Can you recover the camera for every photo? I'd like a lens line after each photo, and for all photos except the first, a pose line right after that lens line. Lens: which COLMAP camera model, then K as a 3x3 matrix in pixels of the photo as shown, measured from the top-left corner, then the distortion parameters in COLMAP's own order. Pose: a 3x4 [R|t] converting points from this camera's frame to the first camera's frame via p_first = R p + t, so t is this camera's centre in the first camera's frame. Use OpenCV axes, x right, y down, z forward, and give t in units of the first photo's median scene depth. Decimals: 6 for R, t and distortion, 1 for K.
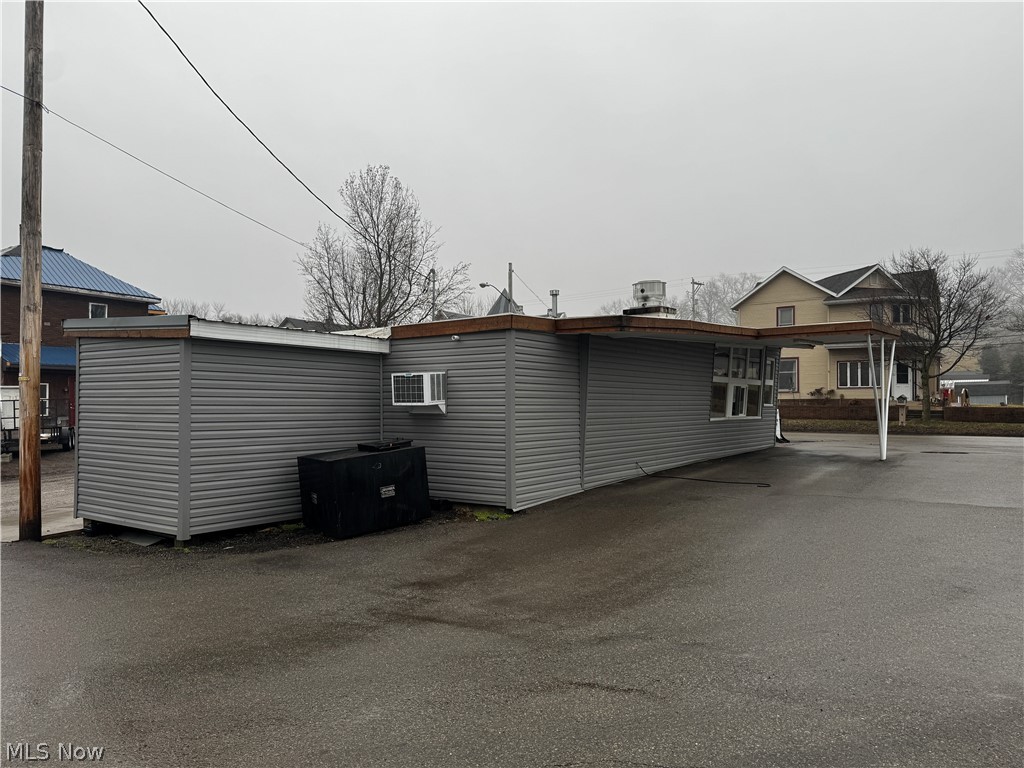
lens RADIAL K [[726.5, 0, 512.0], [0, 726.5, 384.0], [0, 0, 1]] dist [0.156340, -0.248756]
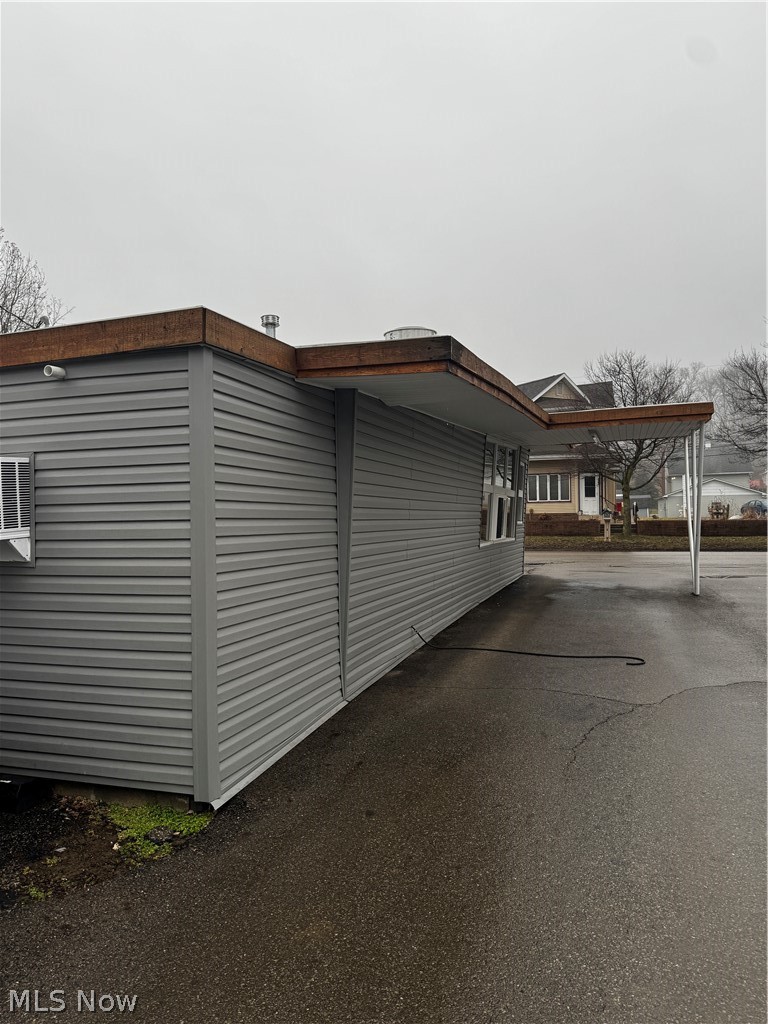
lens RADIAL K [[726.5, 0, 380.1], [0, 726.5, 517.3], [0, 0, 1]] dist [0.156340, -0.248756]
pose [[0.960376, -0.013232, 0.278395, -0.013081], [0.007383, 0.999730, 0.022046, 0.005739], [-0.278611, -0.019117, 0.960214, 0.362121]]
